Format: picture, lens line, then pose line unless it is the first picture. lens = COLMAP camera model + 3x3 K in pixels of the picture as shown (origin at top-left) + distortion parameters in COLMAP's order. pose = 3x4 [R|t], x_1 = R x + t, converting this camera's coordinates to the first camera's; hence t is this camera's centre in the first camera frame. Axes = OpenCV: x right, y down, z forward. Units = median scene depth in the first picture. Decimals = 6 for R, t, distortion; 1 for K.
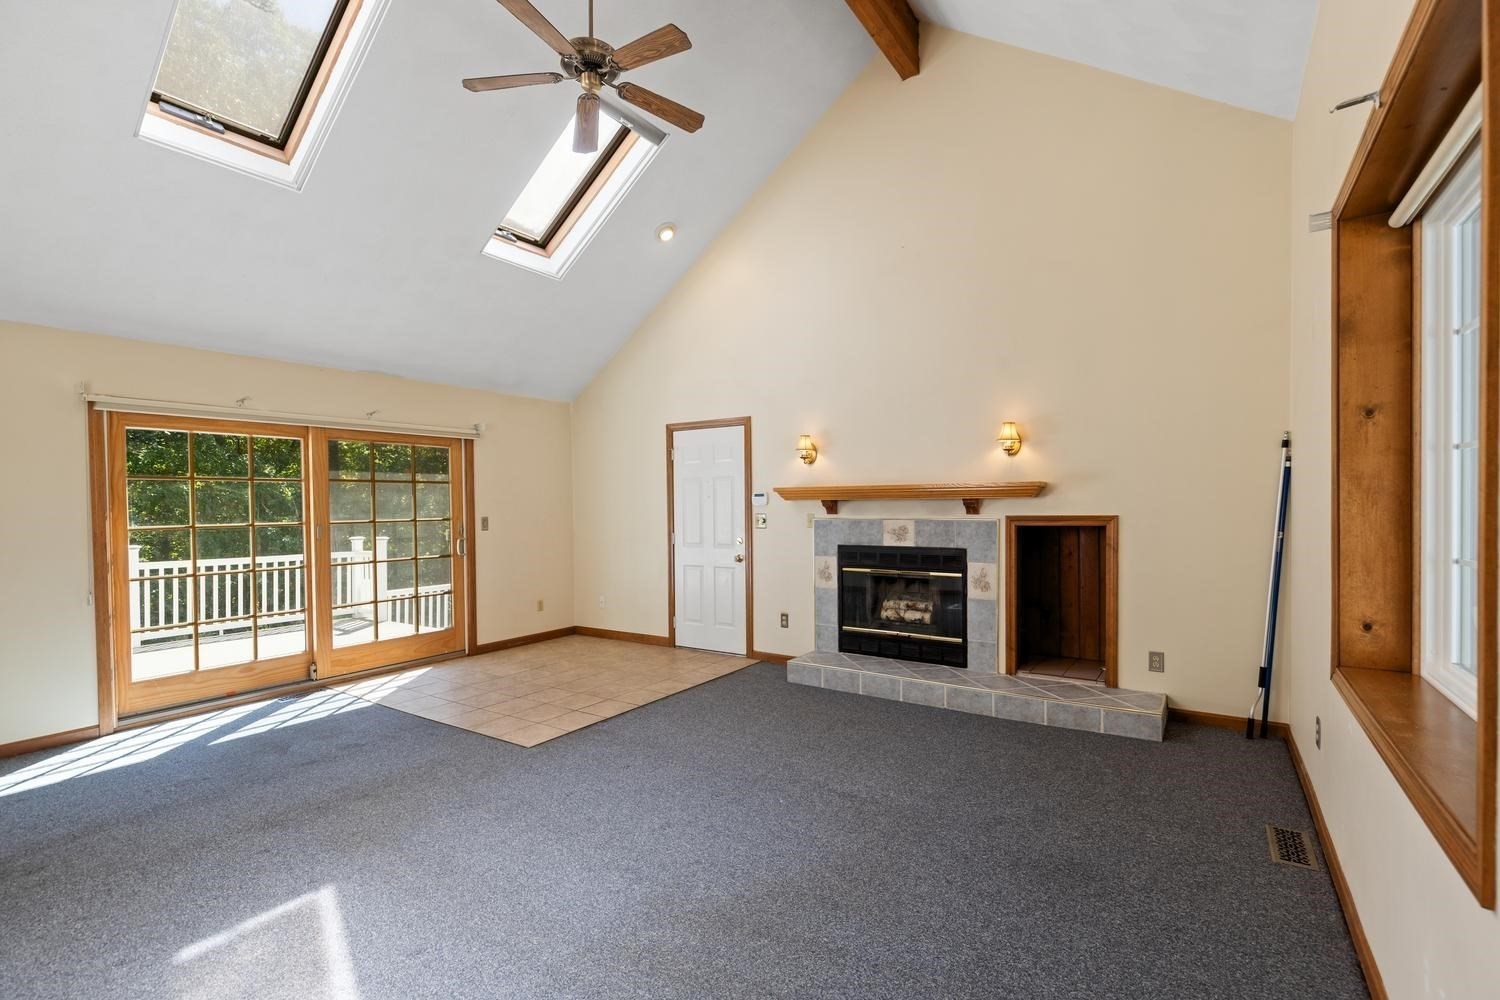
lens RADIAL K [[700.9, 0, 753.8], [0, 700.9, 511.3], [0, 0, 1]] dist [0.011656, -0.002316]
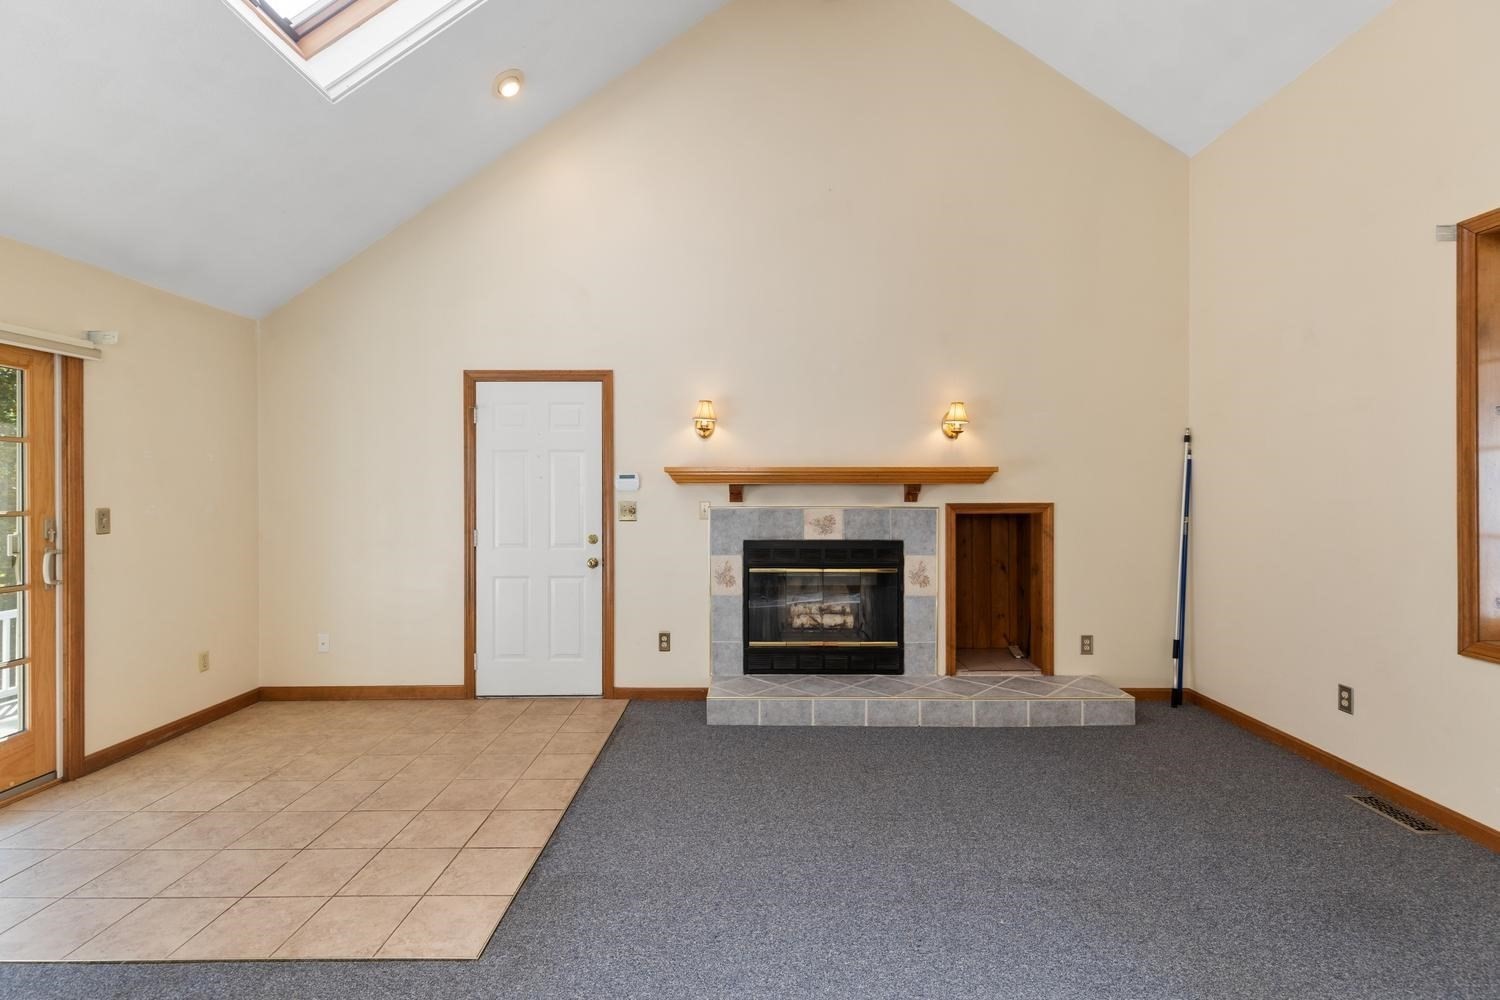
lens RADIAL K [[700.9, 0, 754.3], [0, 700.9, 485.9], [0, 0, 1]] dist [0.011656, -0.002316]
pose [[0.826032, 0.012189, 0.563492, -0.336954], [-0.000831, 0.999791, -0.020408, 0.002152], [-0.563623, 0.016390, 0.825870, 0.344457]]
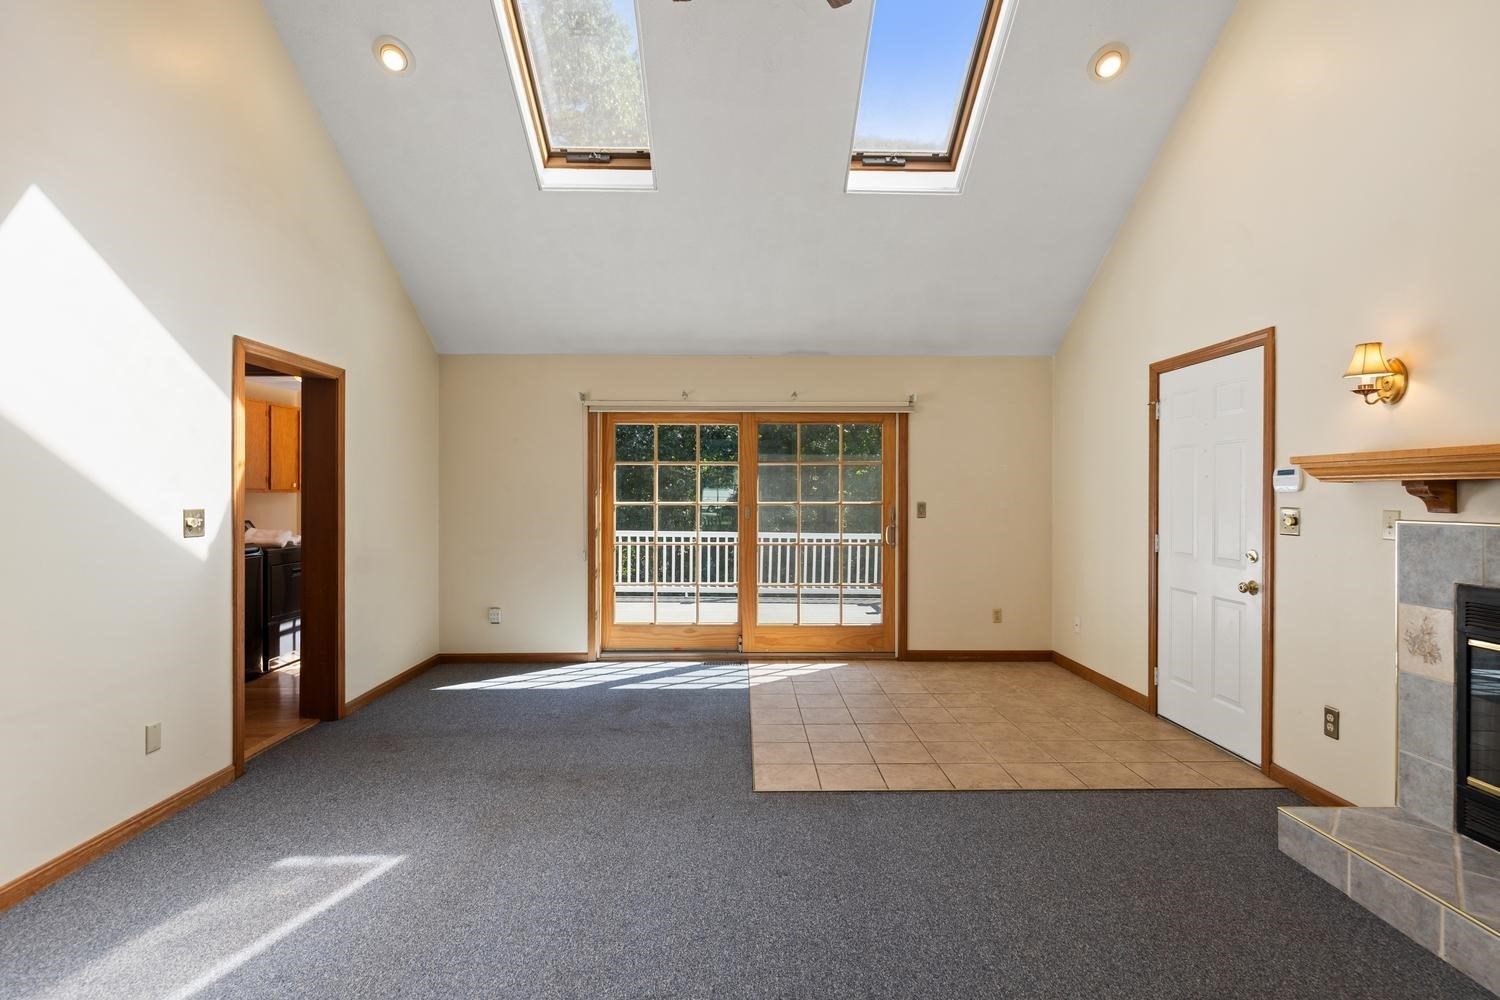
lens RADIAL K [[700.9, 0, 736.0], [0, 700.9, 493.8], [0, 0, 1]] dist [0.011656, -0.002316]
pose [[0.559486, 0.013172, -0.828735, 0.242710], [-0.017179, 0.999843, 0.004294, -0.002261], [0.828661, 0.011834, 0.559625, 0.402183]]
